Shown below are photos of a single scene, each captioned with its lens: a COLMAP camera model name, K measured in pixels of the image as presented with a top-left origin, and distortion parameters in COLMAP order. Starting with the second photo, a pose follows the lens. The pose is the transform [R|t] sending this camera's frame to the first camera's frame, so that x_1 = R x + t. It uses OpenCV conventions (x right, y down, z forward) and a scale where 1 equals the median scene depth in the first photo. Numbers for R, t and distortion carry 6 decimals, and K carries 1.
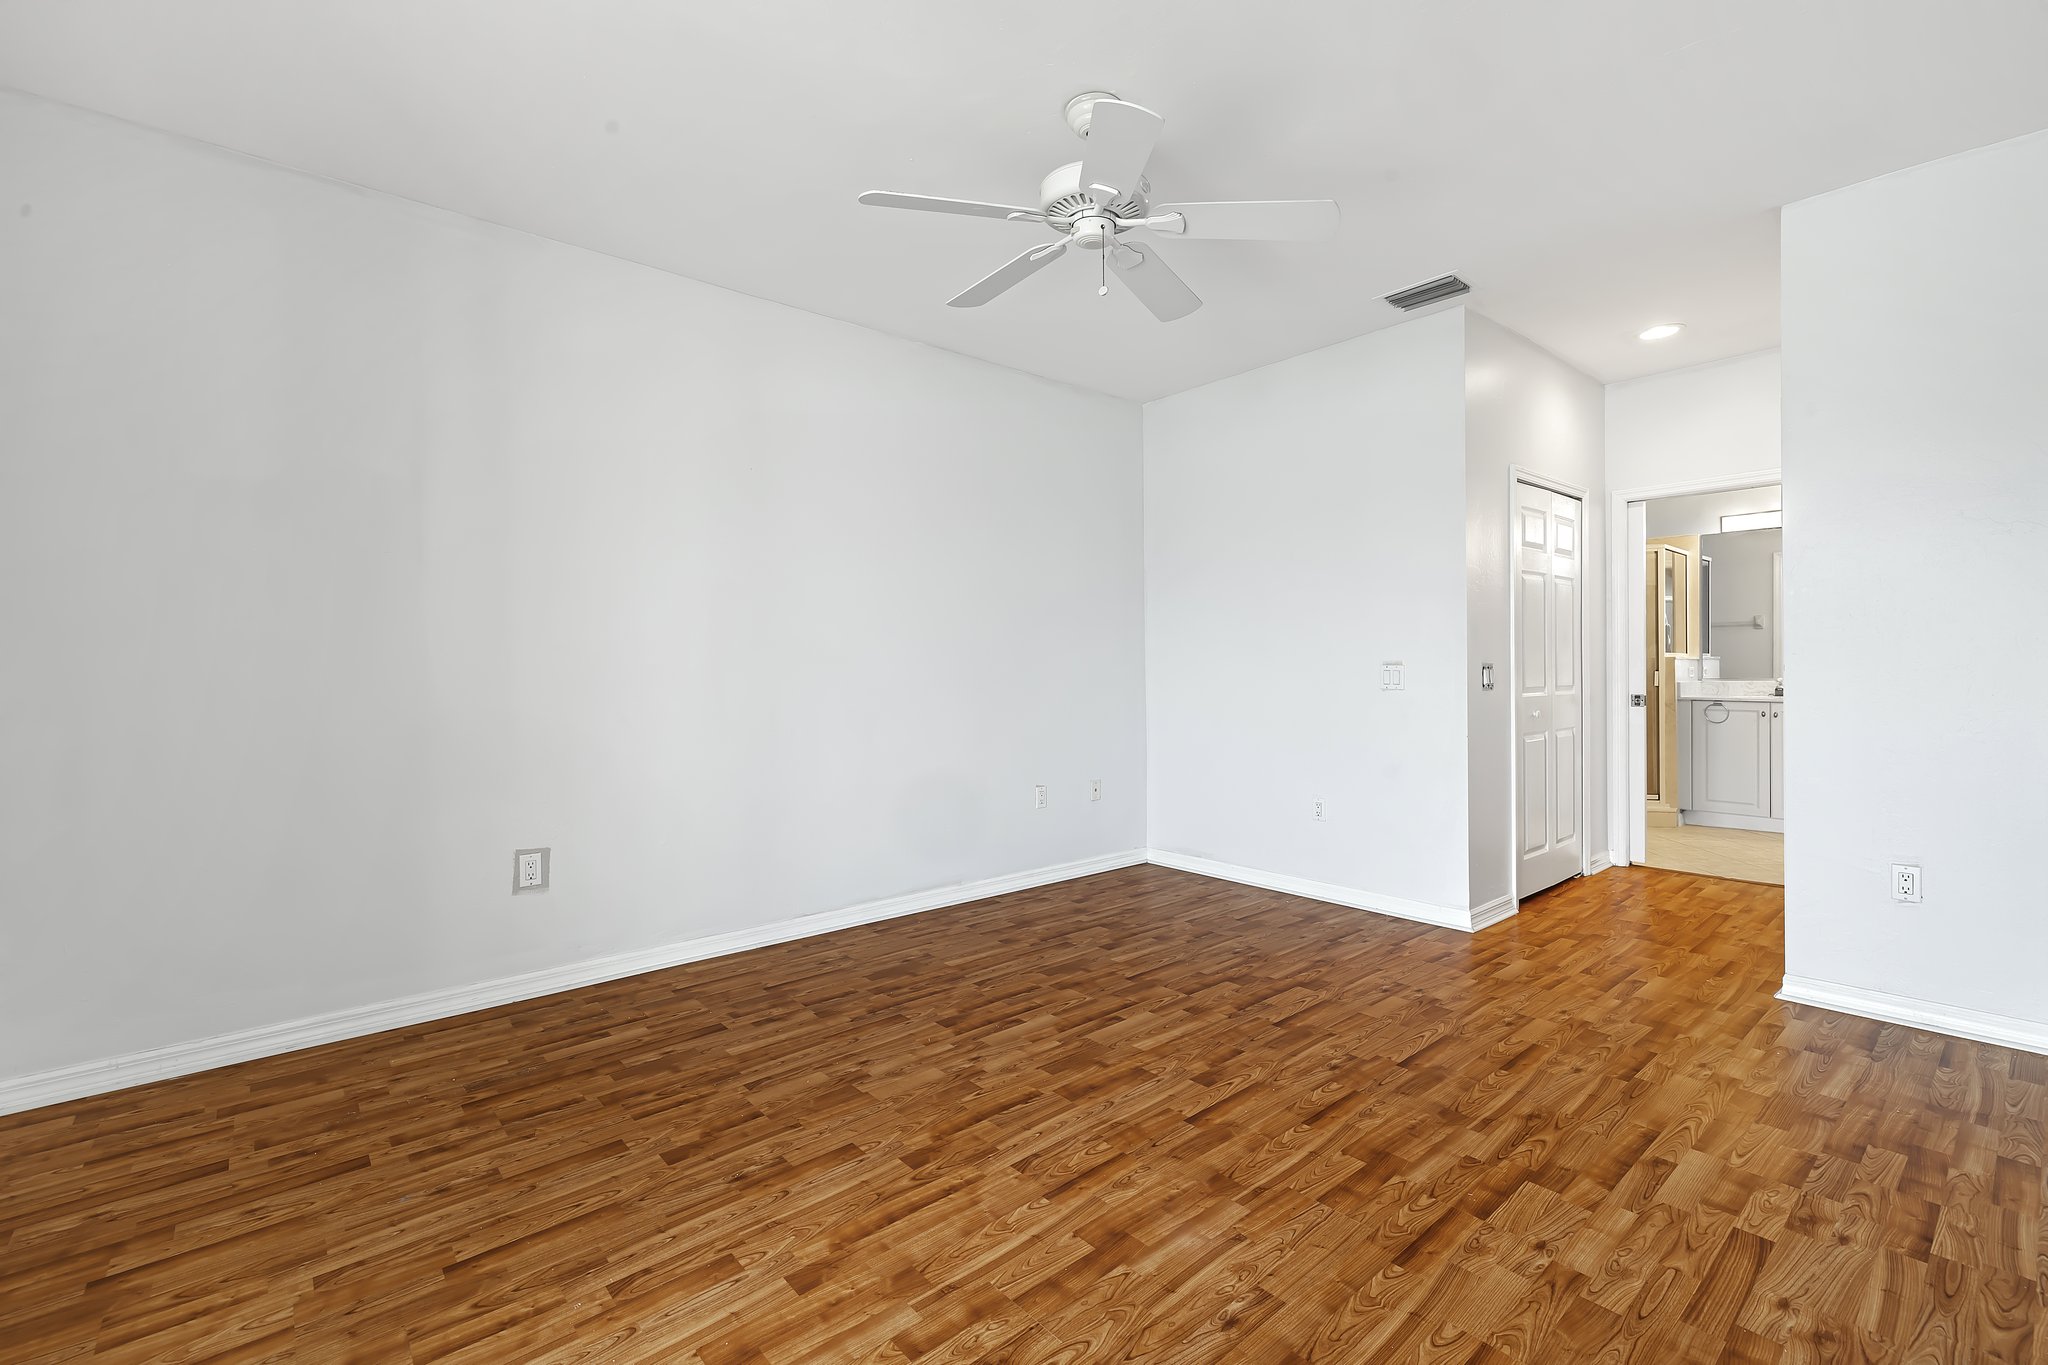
lens RADIAL K [[882.5, 0, 1020.6], [0, 882.5, 671.4], [0, 0, 1]] dist [0.002724, -0.000308]
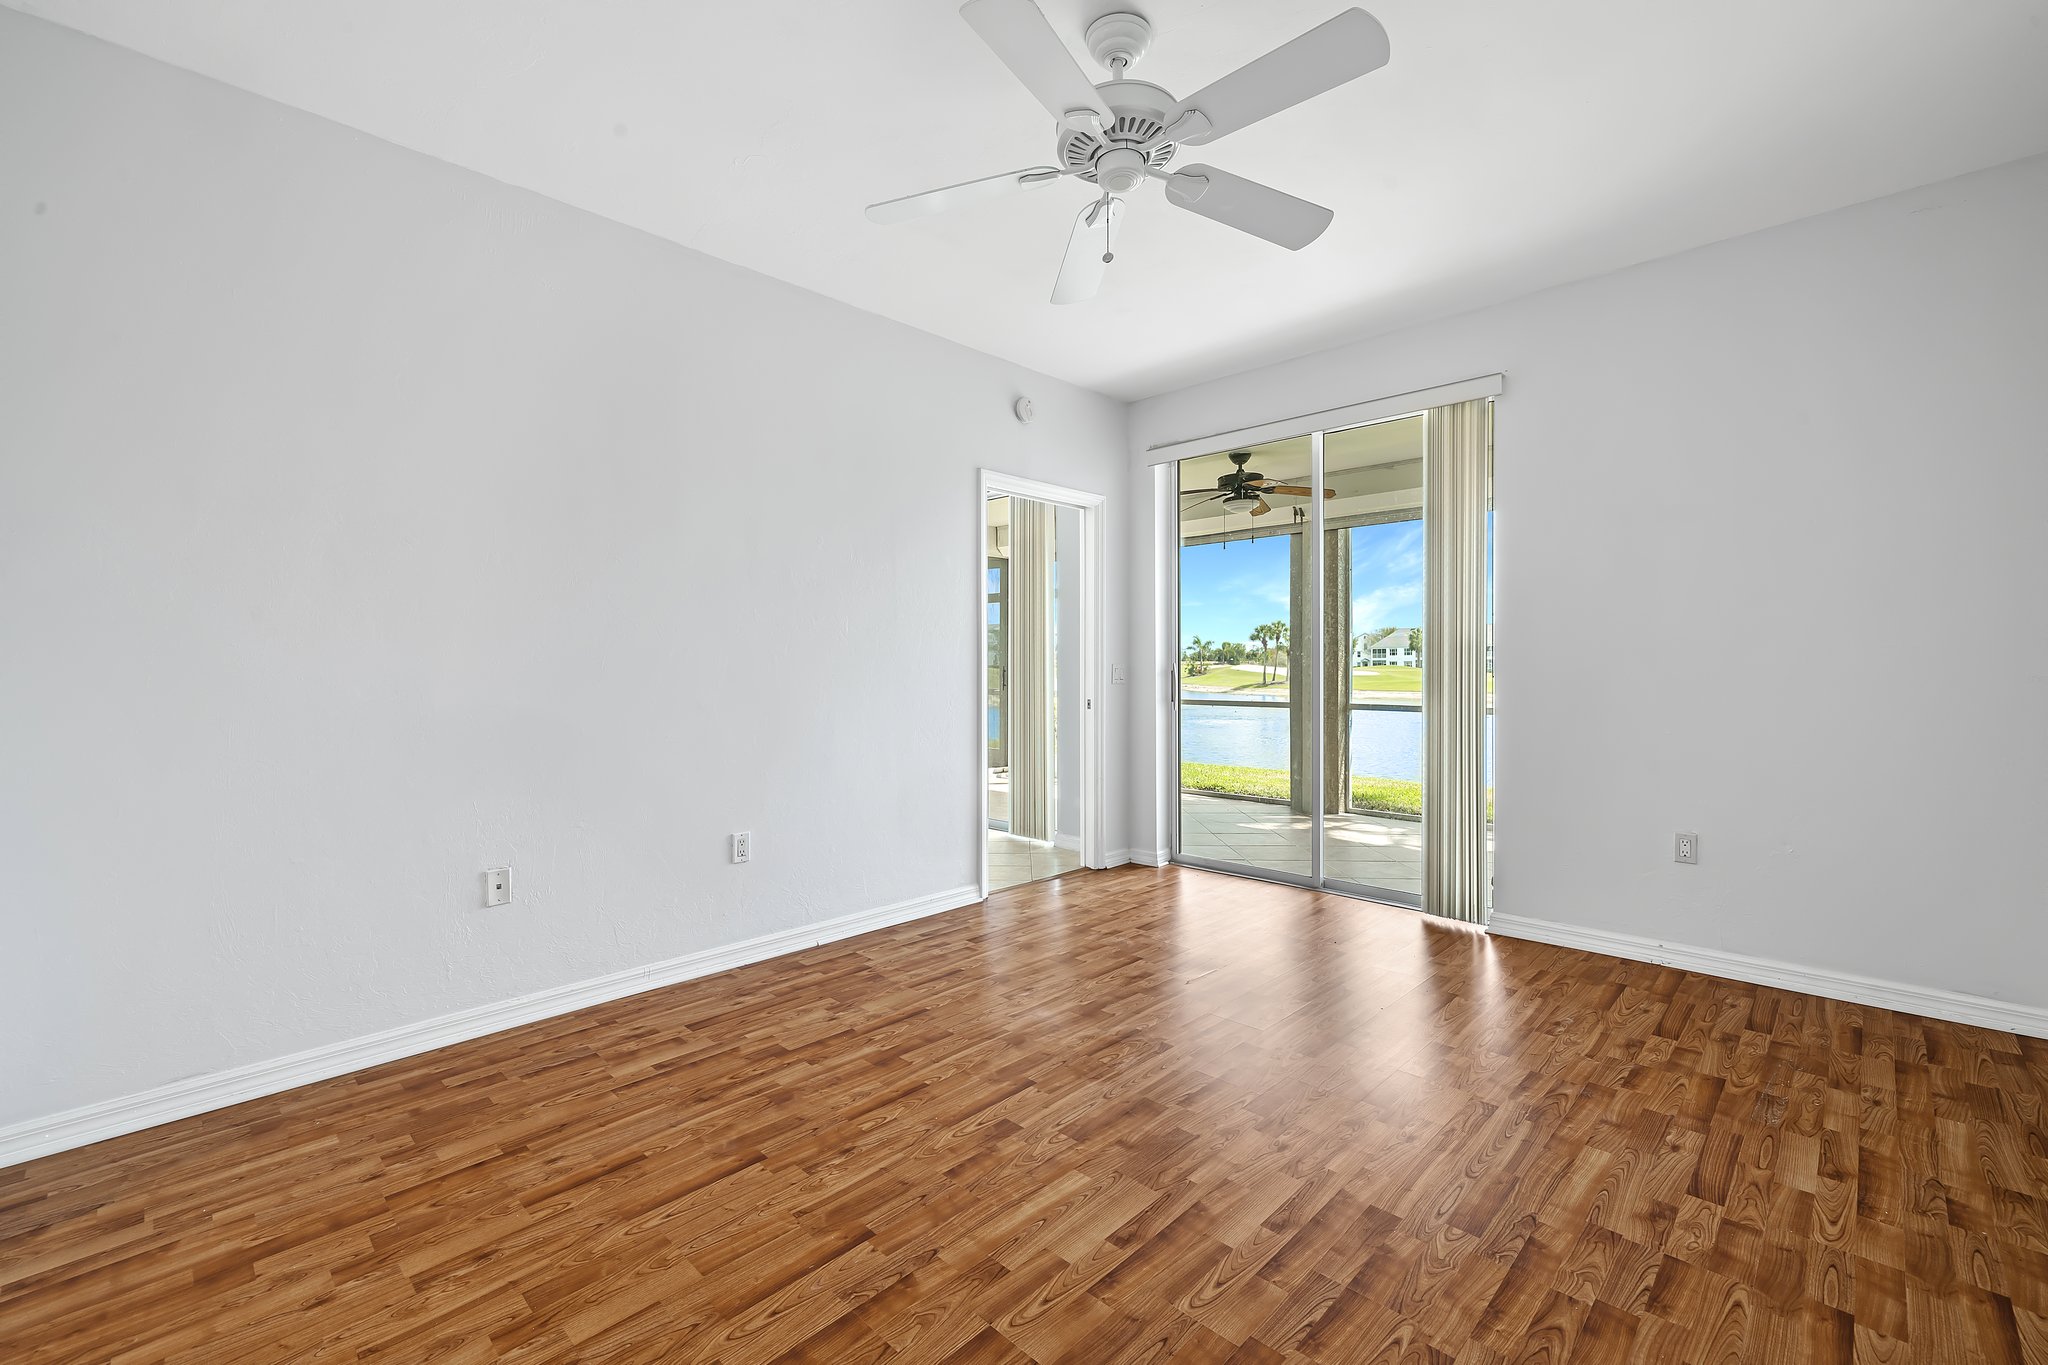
lens RADIAL K [[882.5, 0, 1032.3], [0, 882.5, 680.9], [0, 0, 1]] dist [0.002724, -0.000308]
pose [[-0.994559, 0.013588, -0.103288, 0.284487], [0.011202, 0.999658, 0.023647, -0.010134], [0.103574, 0.022362, -0.994370, 1.990057]]
